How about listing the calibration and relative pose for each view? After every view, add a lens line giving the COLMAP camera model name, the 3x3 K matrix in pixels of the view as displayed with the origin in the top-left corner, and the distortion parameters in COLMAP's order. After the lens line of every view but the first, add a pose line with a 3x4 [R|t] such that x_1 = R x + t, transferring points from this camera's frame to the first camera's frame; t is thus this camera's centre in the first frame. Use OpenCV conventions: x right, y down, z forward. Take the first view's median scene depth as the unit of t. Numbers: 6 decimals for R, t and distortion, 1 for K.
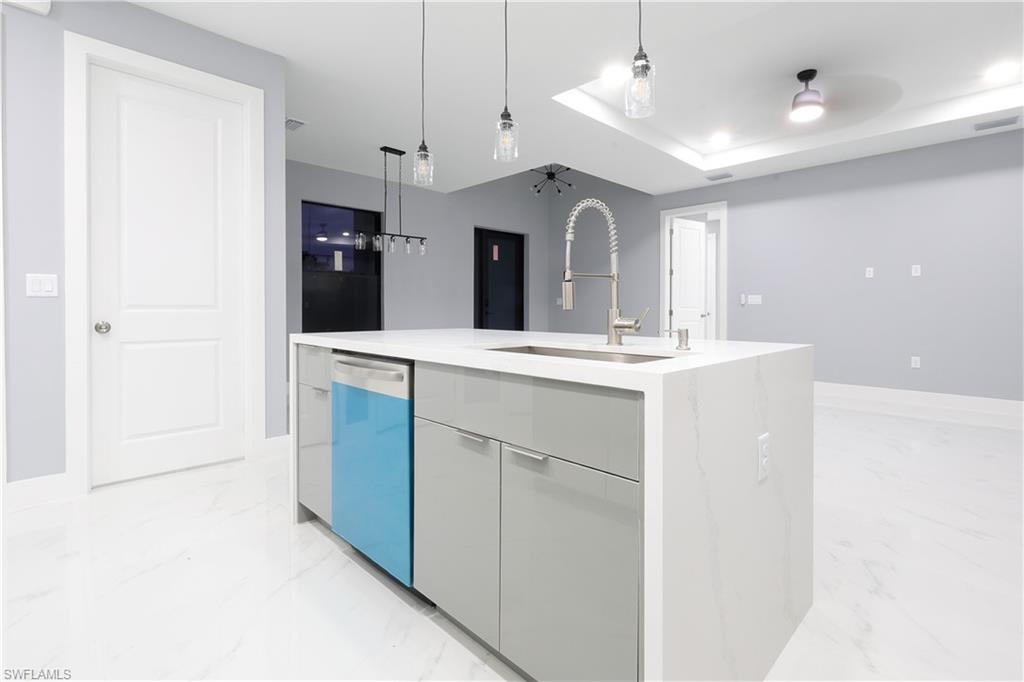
lens RADIAL K [[488.3, 0, 509.5], [0, 488.3, 313.4], [0, 0, 1]] dist [-0.001550, 0.000194]
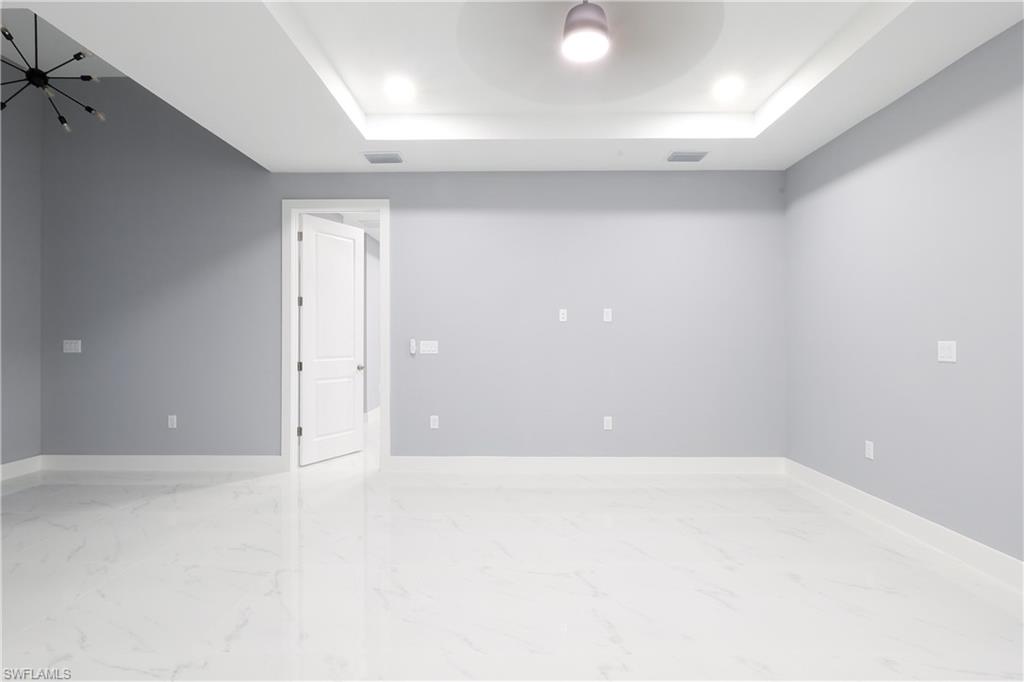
lens RADIAL K [[512.7, 0, 512.0], [0, 512.7, 341.0], [0, 0, 1]] dist [-0.000084, -0.000357]
pose [[0.709308, -0.006227, 0.704871, 0.070848], [0.007729, 0.999970, 0.001056, -0.037284], [-0.704856, 0.004699, 0.709335, 0.400631]]
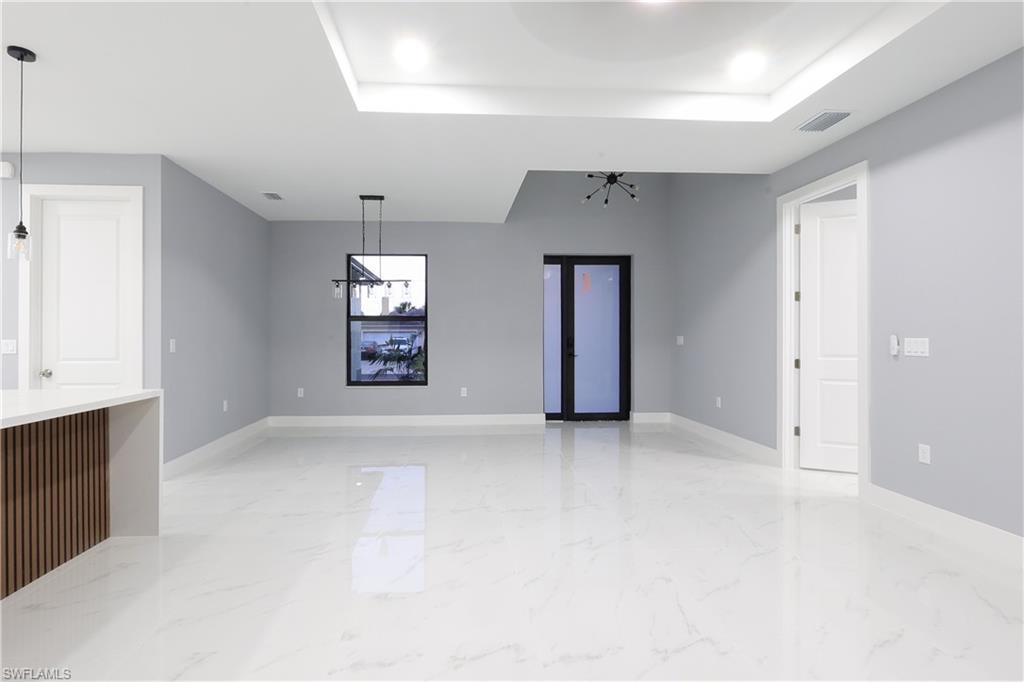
lens RADIAL K [[494.1, 0, 474.3], [0, 494.1, 336.5], [0, 0, 1]] dist [0.000533, 0.000556]
pose [[0.744740, -0.001067, -0.667354, 0.508596], [-0.002713, 0.999986, -0.004627, -0.035499], [0.667349, 0.005257, 0.744726, 0.325954]]
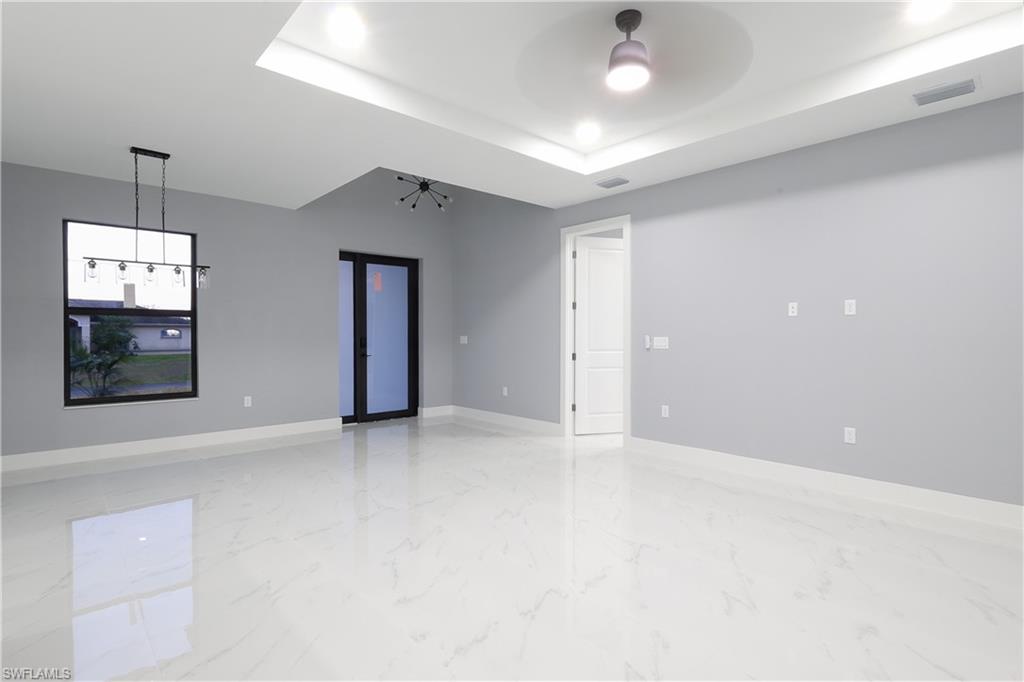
lens RADIAL K [[512.7, 0, 512.0], [0, 512.7, 341.0], [0, 0, 1]] dist [-0.000084, -0.000357]
pose [[0.999073, -0.001413, -0.043022, 0.306515], [0.001587, 0.999991, 0.004019, -0.034891], [0.043016, -0.004084, 0.999066, 0.187724]]
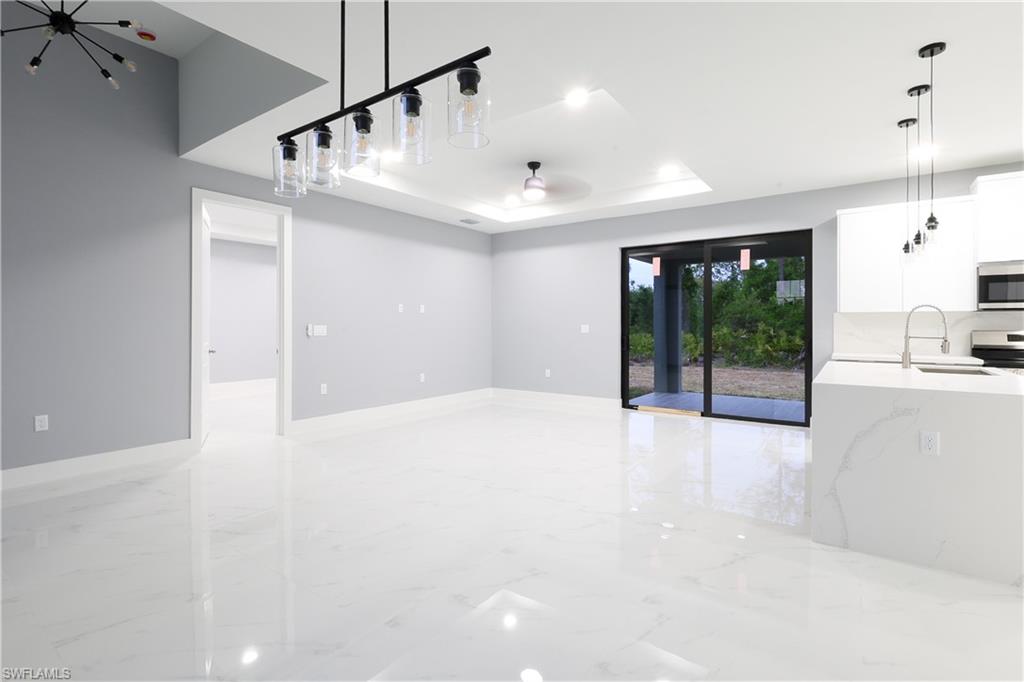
lens RADIAL K [[502.4, 0, 512.0], [0, 502.4, 341.0], [0, 0, 1]] dist [0.000510, 0.000070]
pose [[-0.157947, -0.029008, 0.987021, -0.456971], [0.007430, 0.999505, 0.030564, -0.034617], [-0.987420, 0.012161, -0.157653, 0.808869]]
